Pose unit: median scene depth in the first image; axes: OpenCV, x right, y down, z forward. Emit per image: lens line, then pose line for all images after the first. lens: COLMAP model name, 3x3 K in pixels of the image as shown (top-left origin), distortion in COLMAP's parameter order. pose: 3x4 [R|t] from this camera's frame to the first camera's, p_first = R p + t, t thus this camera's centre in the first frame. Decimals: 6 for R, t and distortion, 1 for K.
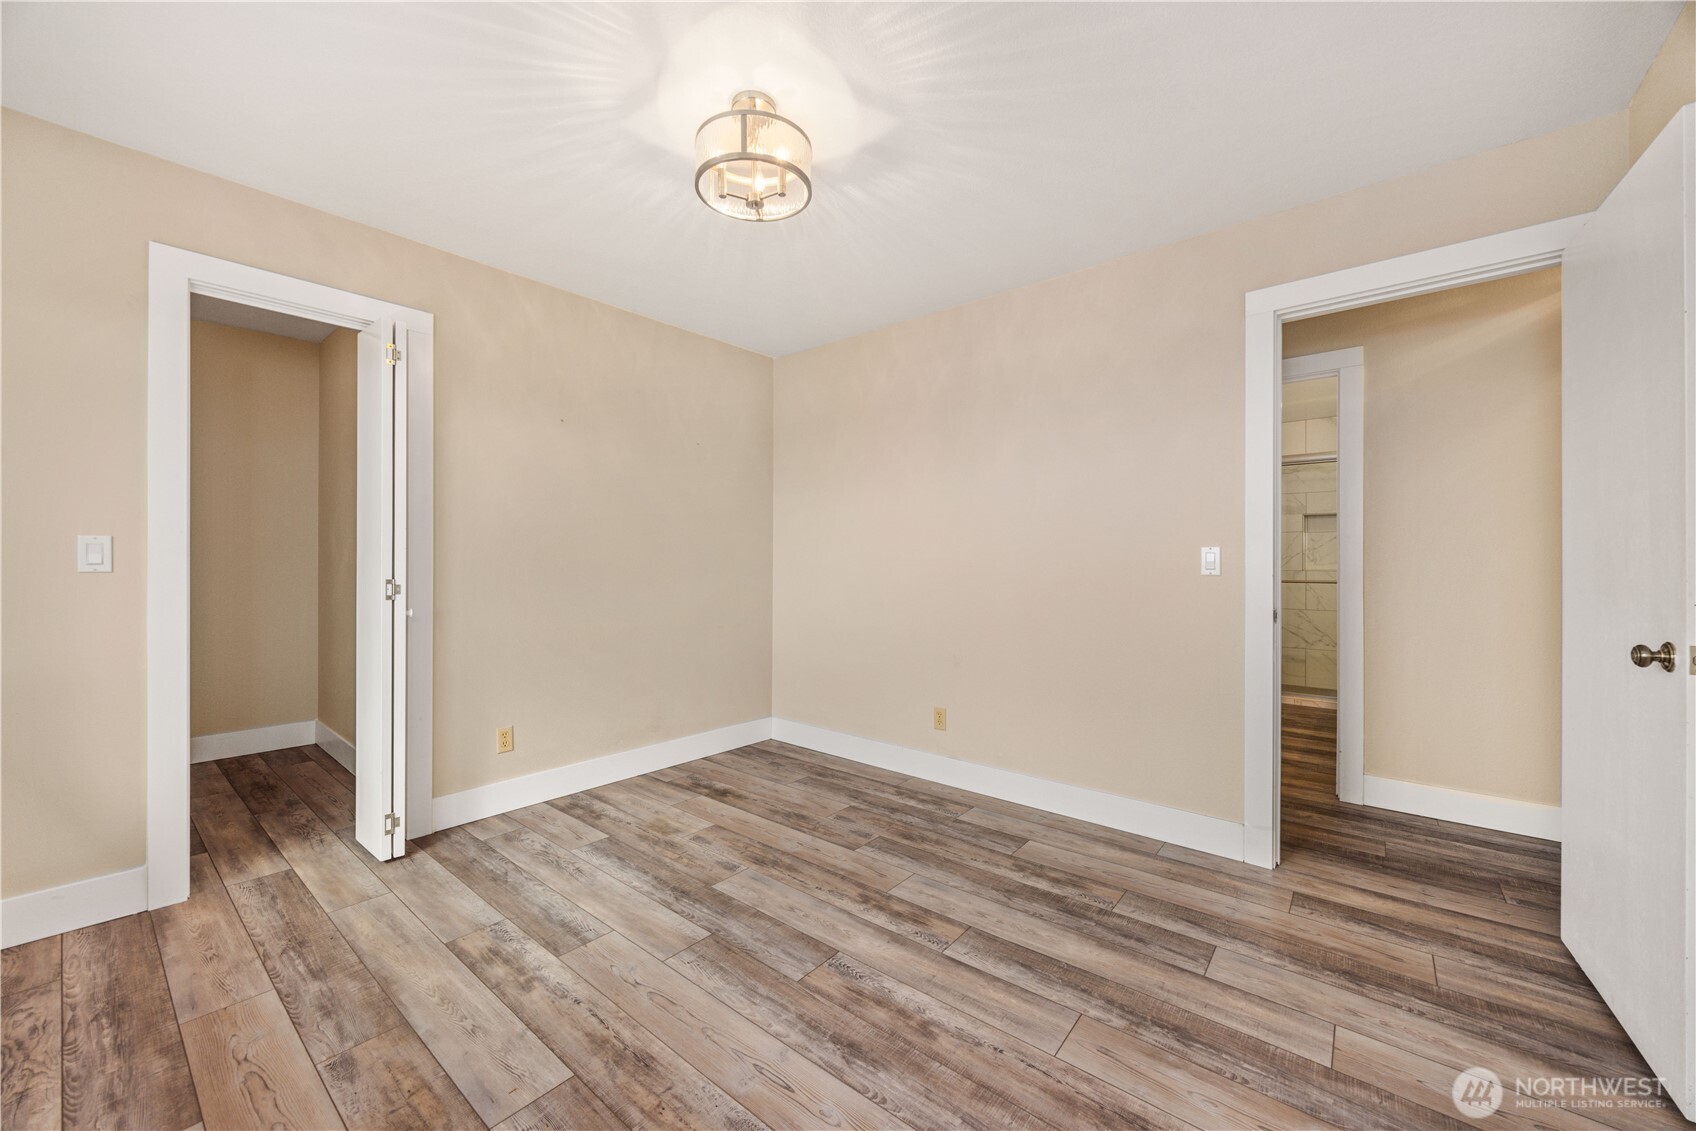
lens RADIAL K [[647.5, 0, 834.3], [0, 647.5, 561.5], [0, 0, 1]] dist [-0.001166, -0.000199]
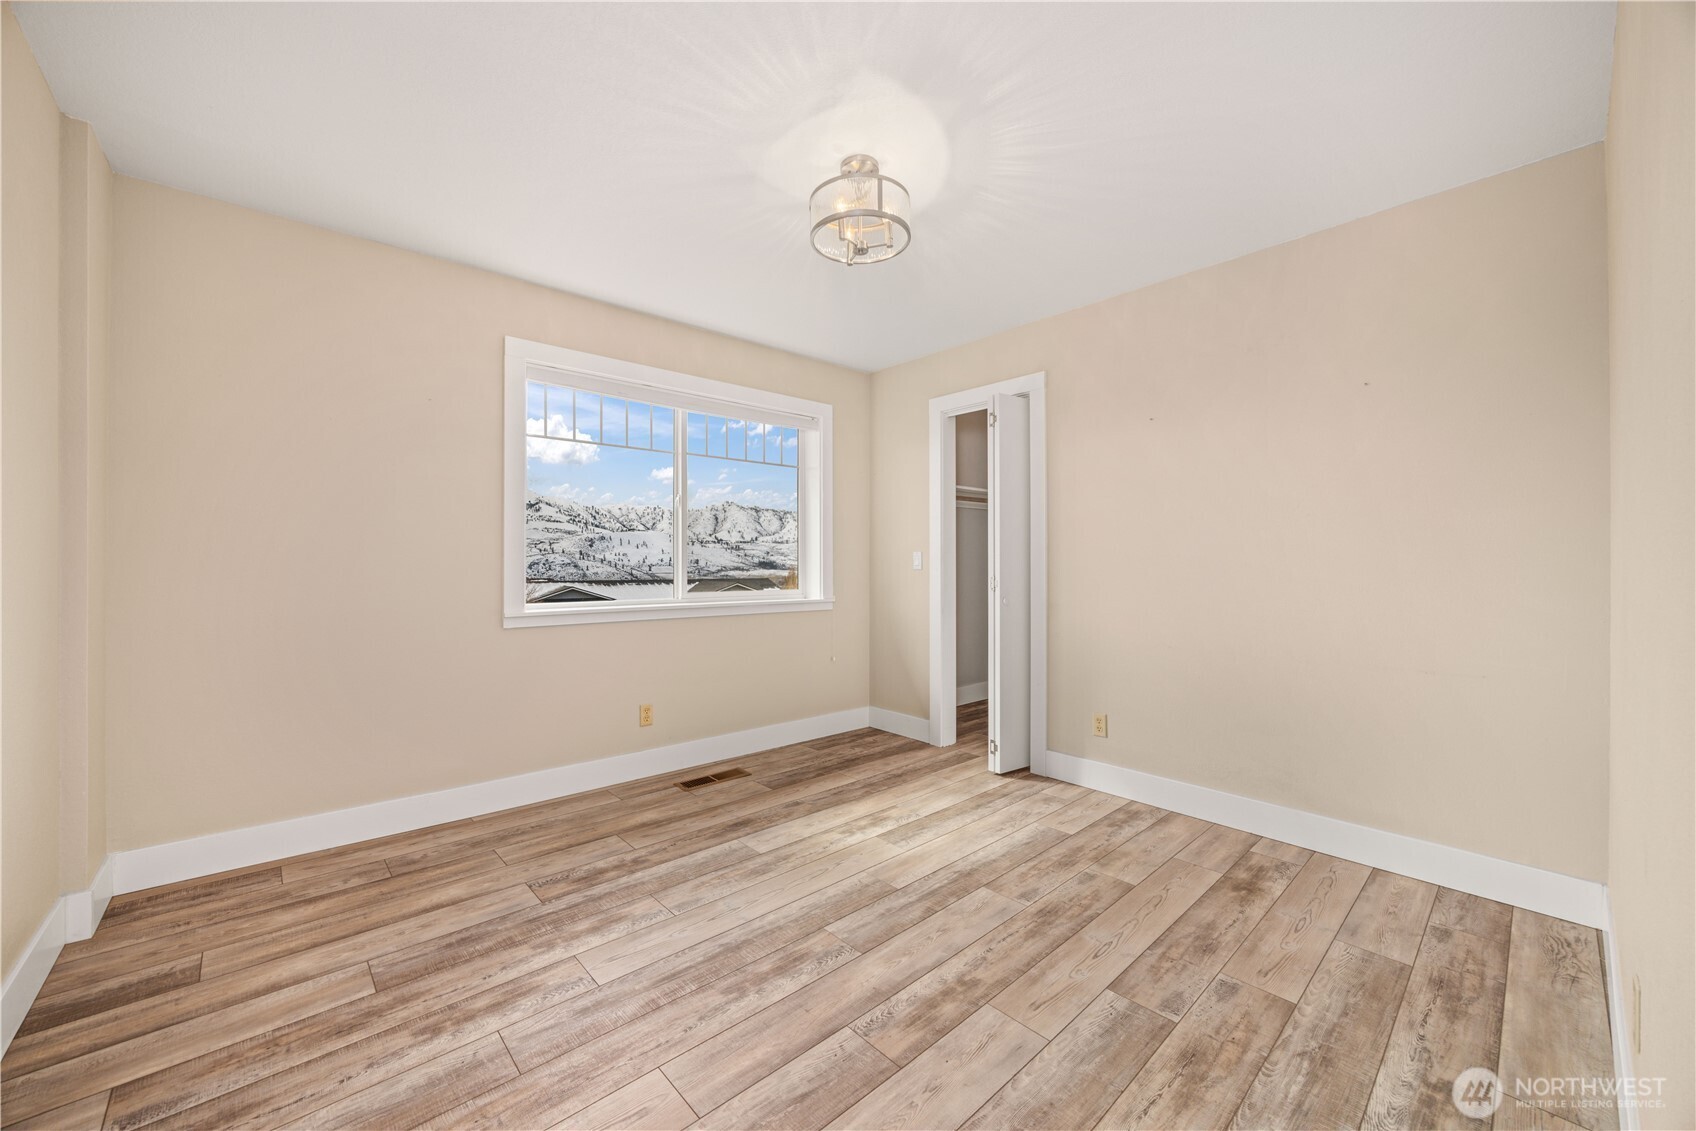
lens RADIAL K [[647.5, 0, 834.3], [0, 647.5, 561.5], [0, 0, 1]] dist [-0.001166, -0.000199]
pose [[-0.148660, -0.009402, -0.988844, 0.756510], [0.000883, 0.999953, -0.009641, 0.009270], [0.988888, -0.002307, -0.148645, 0.837666]]
